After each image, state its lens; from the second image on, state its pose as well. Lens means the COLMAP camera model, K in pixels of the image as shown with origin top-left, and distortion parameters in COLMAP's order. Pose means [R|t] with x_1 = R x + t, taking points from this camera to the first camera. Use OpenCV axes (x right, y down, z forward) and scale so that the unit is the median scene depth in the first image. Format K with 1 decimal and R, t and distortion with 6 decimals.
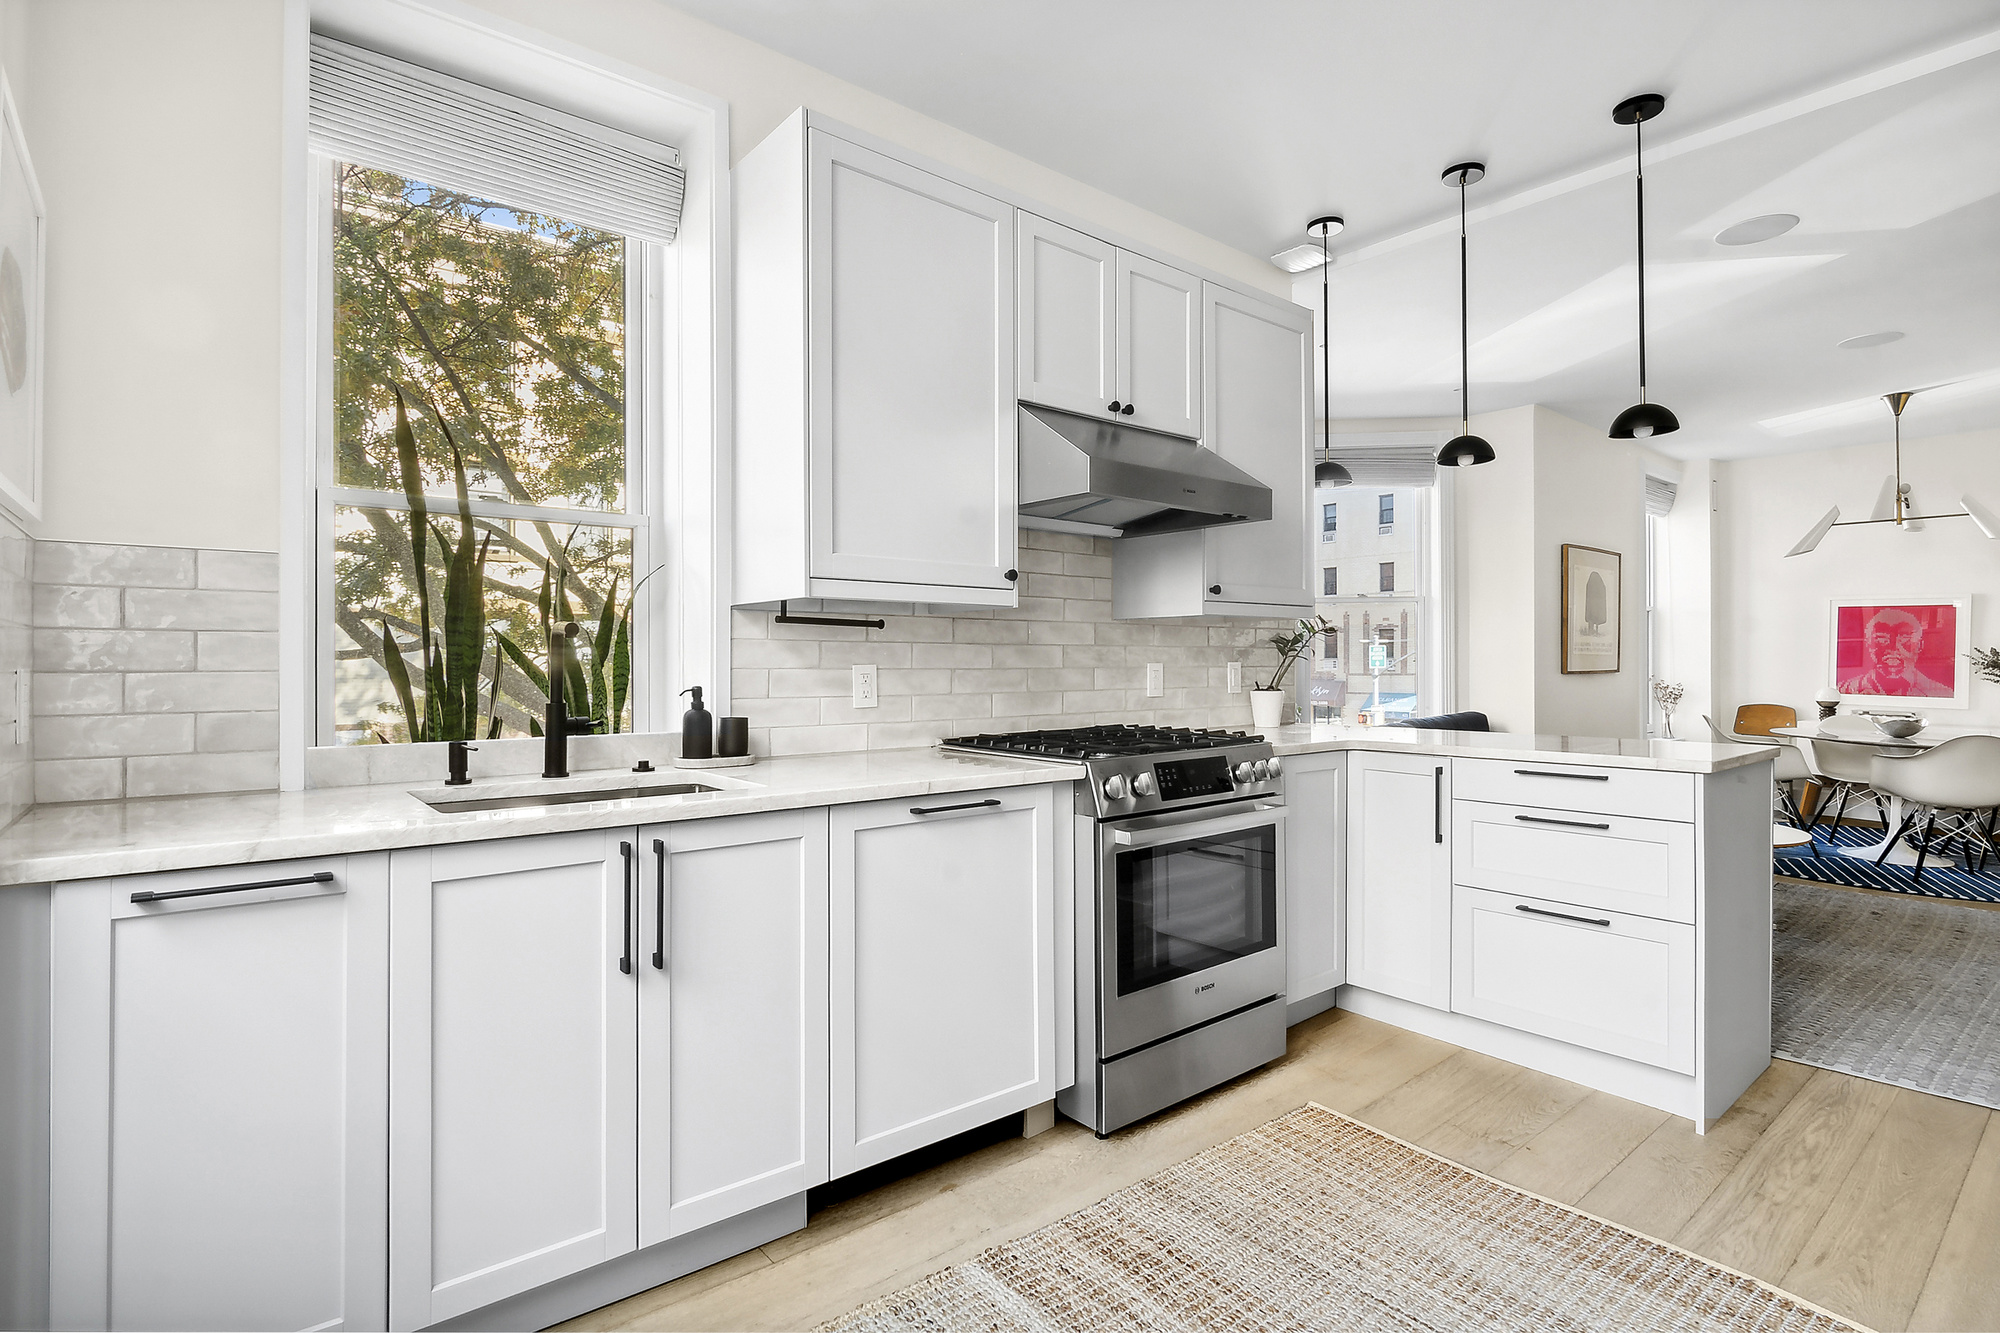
lens RADIAL K [[992.5, 0, 1007.7], [0, 992.5, 654.9], [0, 0, 1]] dist [-0.002047, -0.000696]
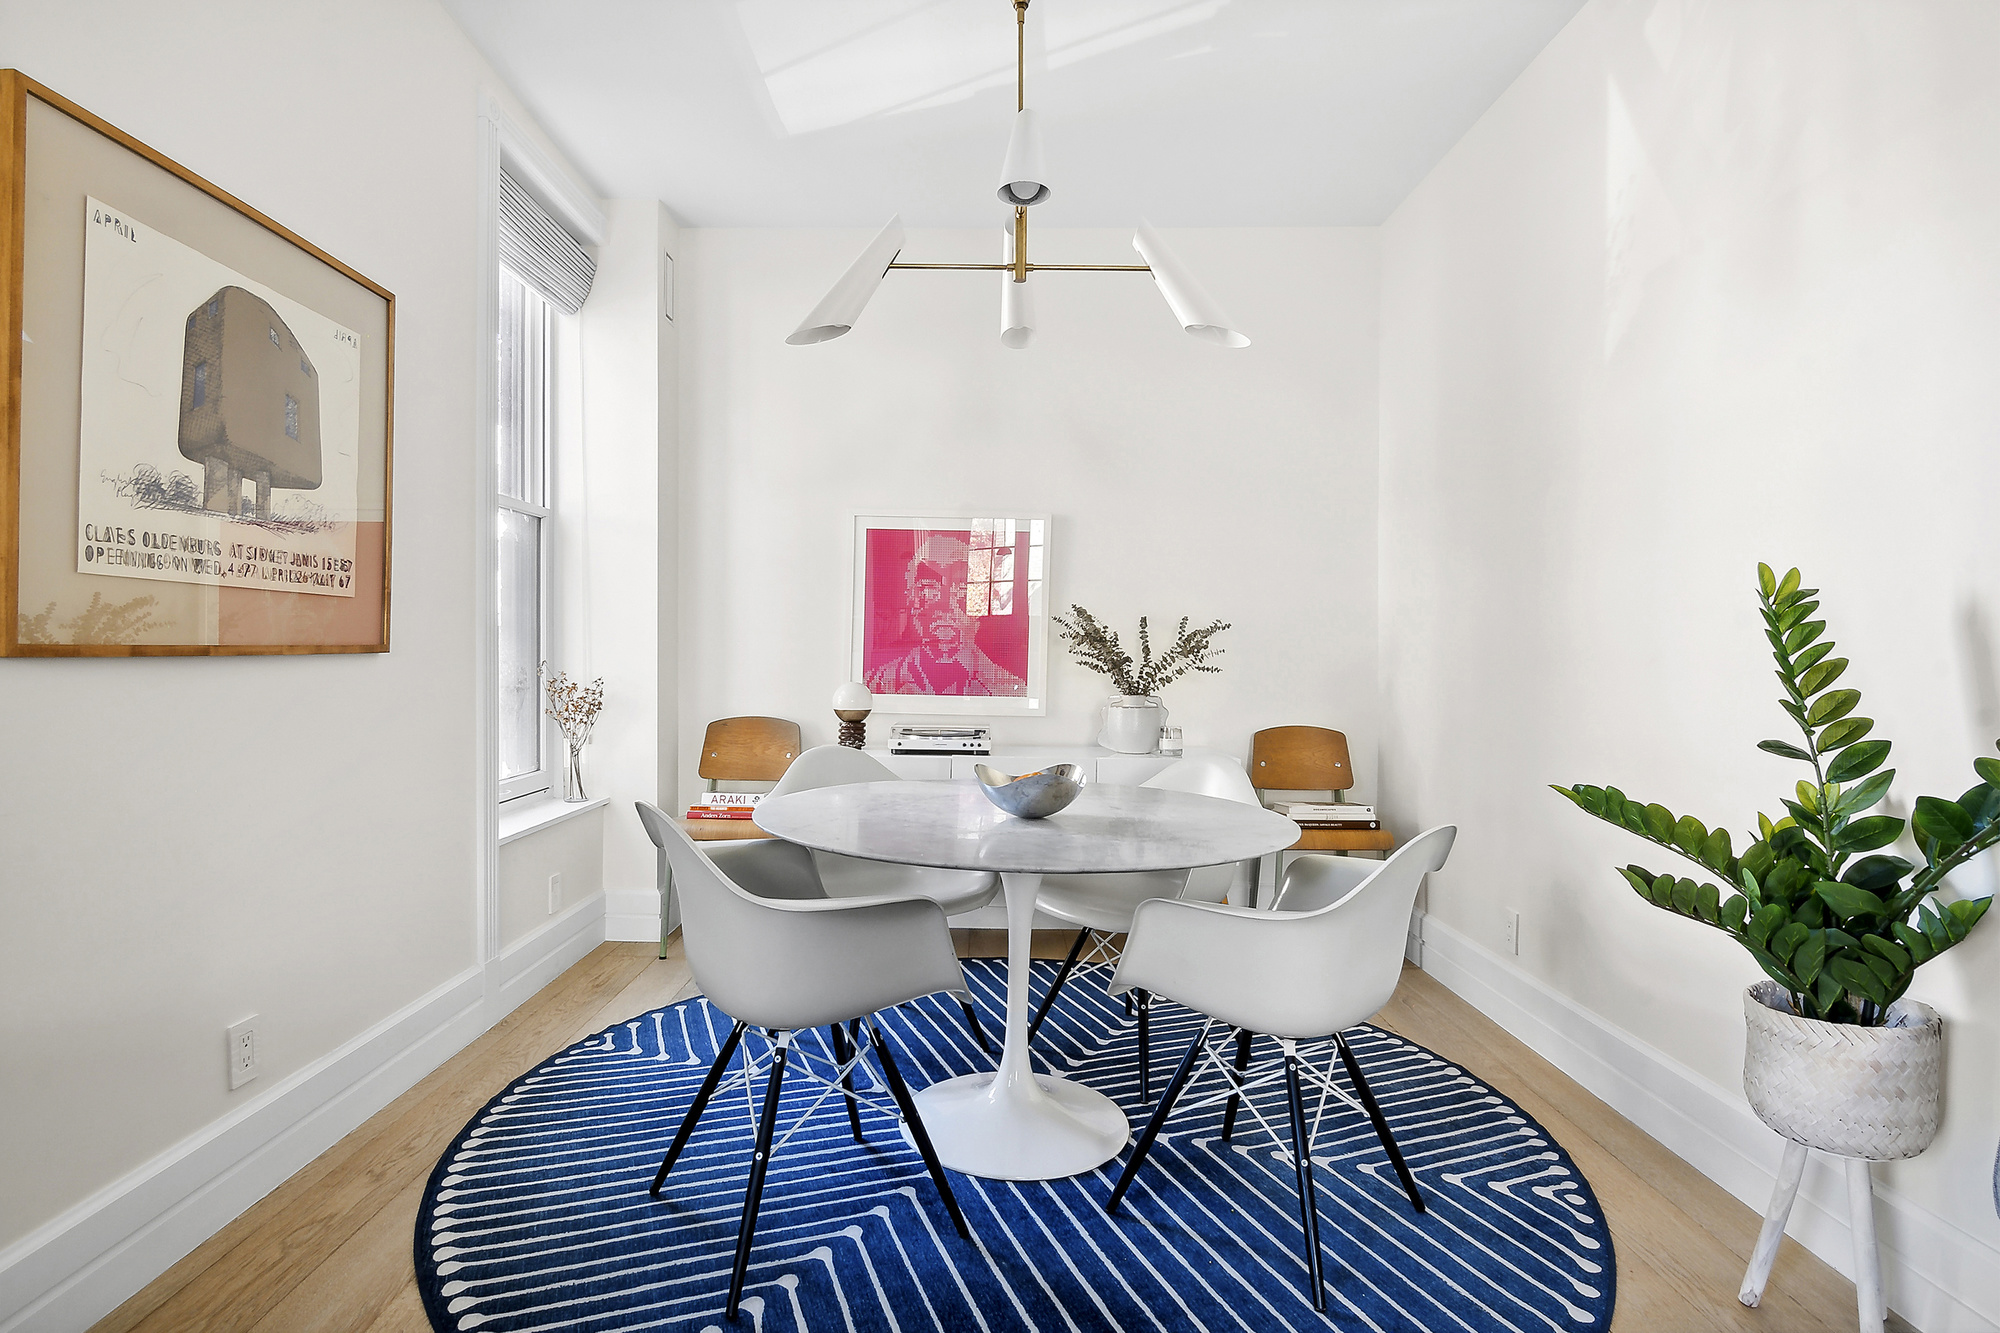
lens RADIAL K [[1019.9, 0, 999.3], [0, 1019.9, 647.4], [0, 0, 1]] dist [-0.000476, -0.000110]
pose [[0.638605, 0.004571, 0.769521, 0.483284], [-0.006342, 0.999980, -0.000676, 0.014944], [-0.769509, -0.004449, 0.638621, 0.620645]]
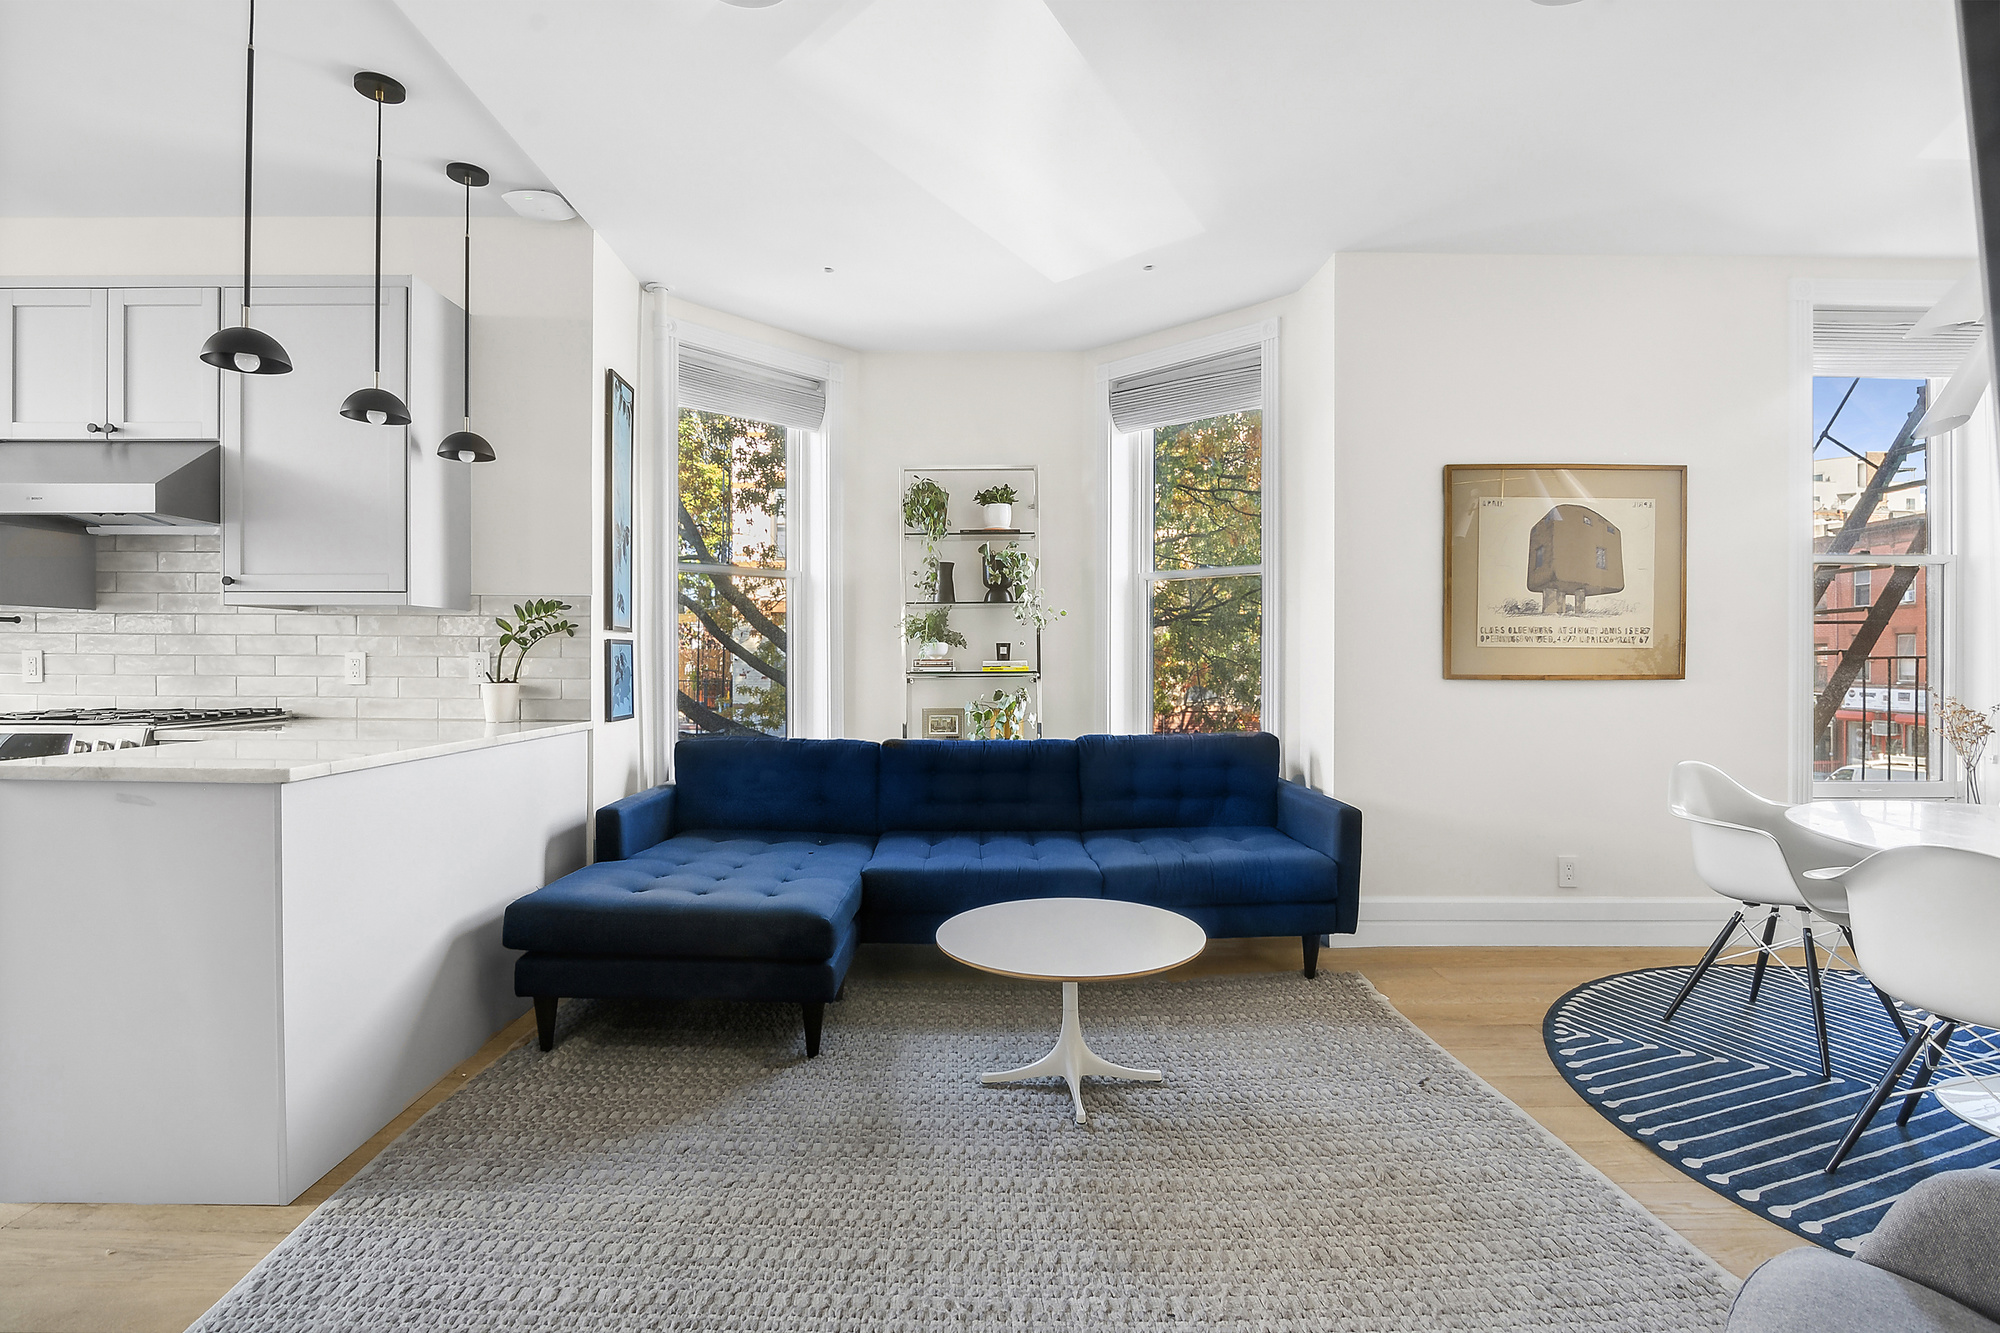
lens RADIAL K [[969.6, 0, 1000.0], [0, 969.6, 666.5], [0, 0, 1]] dist [-0.000169, -0.000211]
pose [[0.773086, 0.003568, -0.634291, 0.668085], [-0.002597, 0.999994, 0.002460, 0.009987], [0.634296, -0.000255, 0.773090, 0.323658]]
